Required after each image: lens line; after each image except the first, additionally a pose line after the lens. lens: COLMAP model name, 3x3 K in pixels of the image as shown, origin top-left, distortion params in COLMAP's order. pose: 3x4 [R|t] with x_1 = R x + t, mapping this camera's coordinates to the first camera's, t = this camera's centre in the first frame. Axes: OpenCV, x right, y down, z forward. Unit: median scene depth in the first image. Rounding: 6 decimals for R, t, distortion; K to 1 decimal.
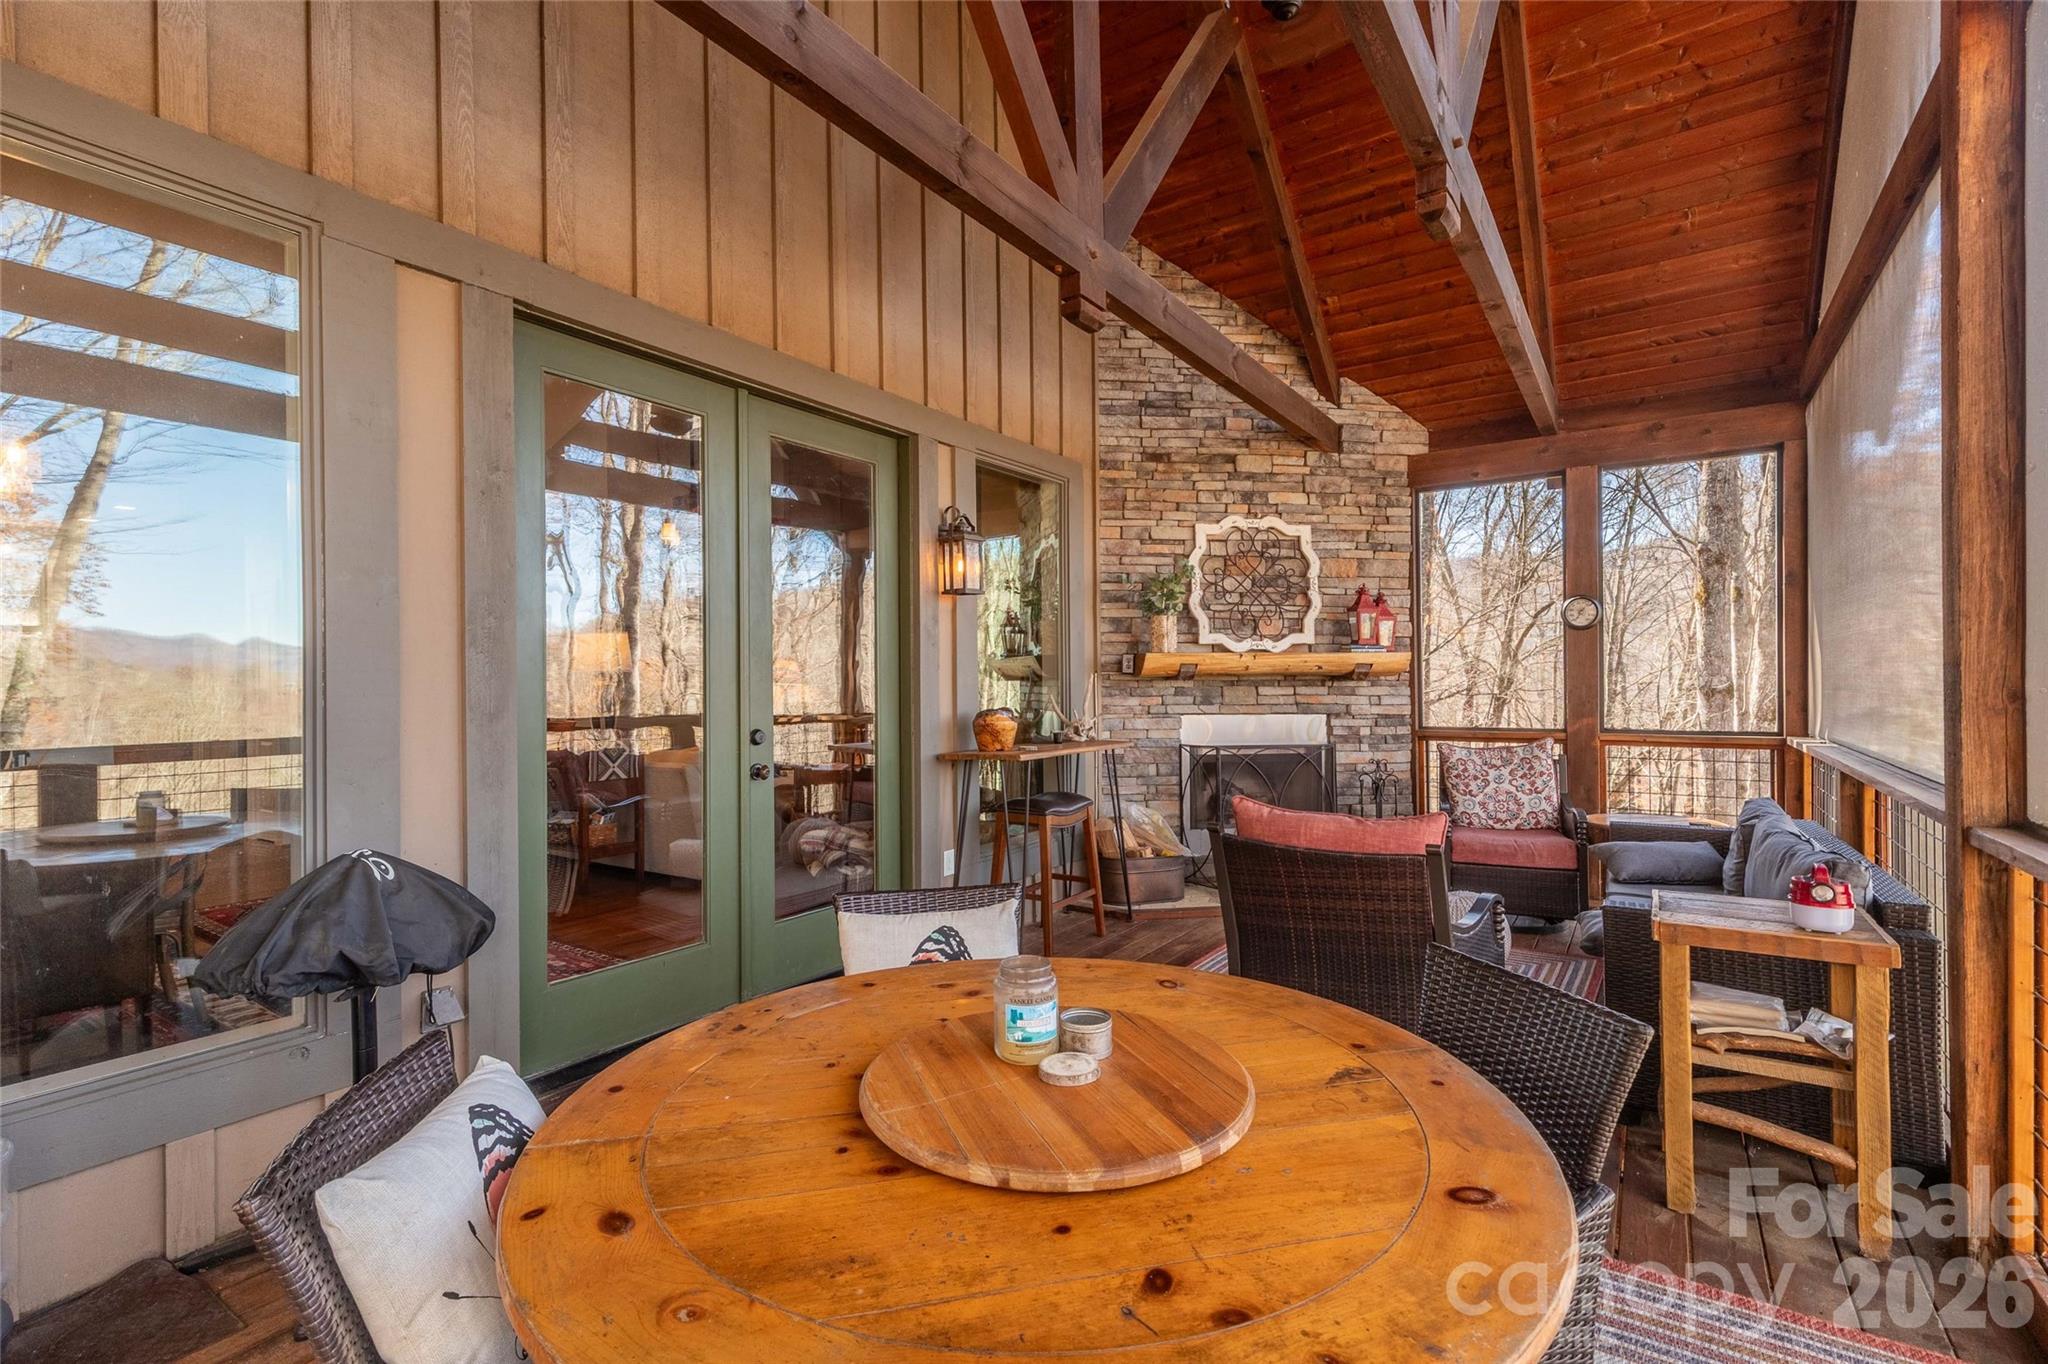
lens RADIAL K [[954.3, 0, 1028.9], [0, 954.3, 680.3], [0, 0, 1]] dist [0.005407, 0.001283]
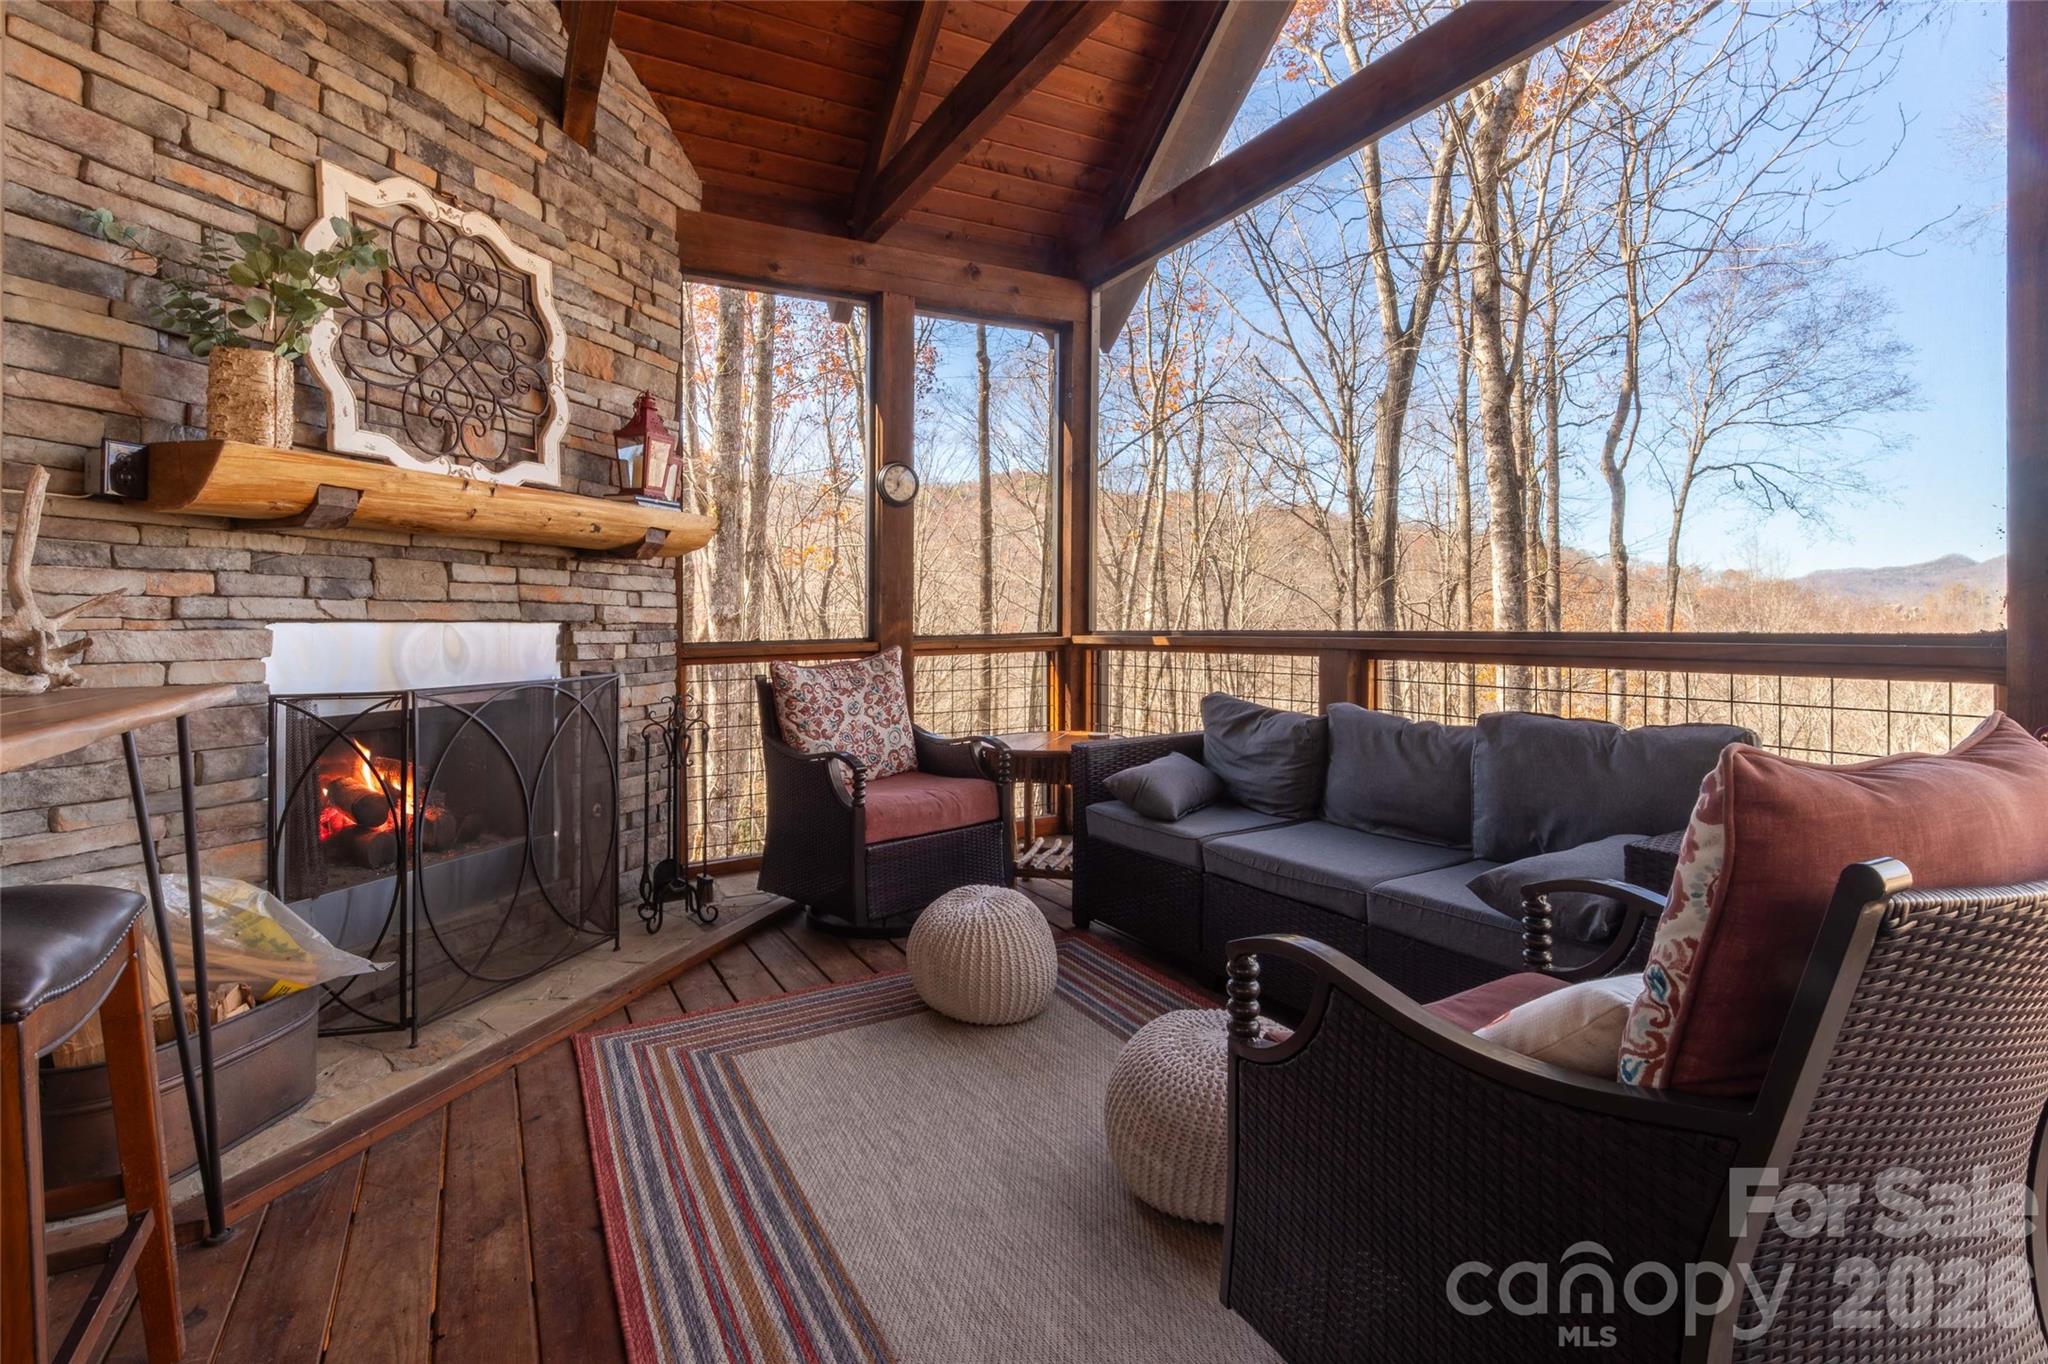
lens RADIAL K [[954.3, 0, 1019.3], [0, 954.3, 608.6], [0, 0, 1]] dist [0.005407, 0.001283]
pose [[0.447992, 0.011054, 0.893969, -0.059101], [0.012590, 0.999746, -0.018671, 0.042121], [-0.893949, 0.019620, 0.447740, 0.539653]]
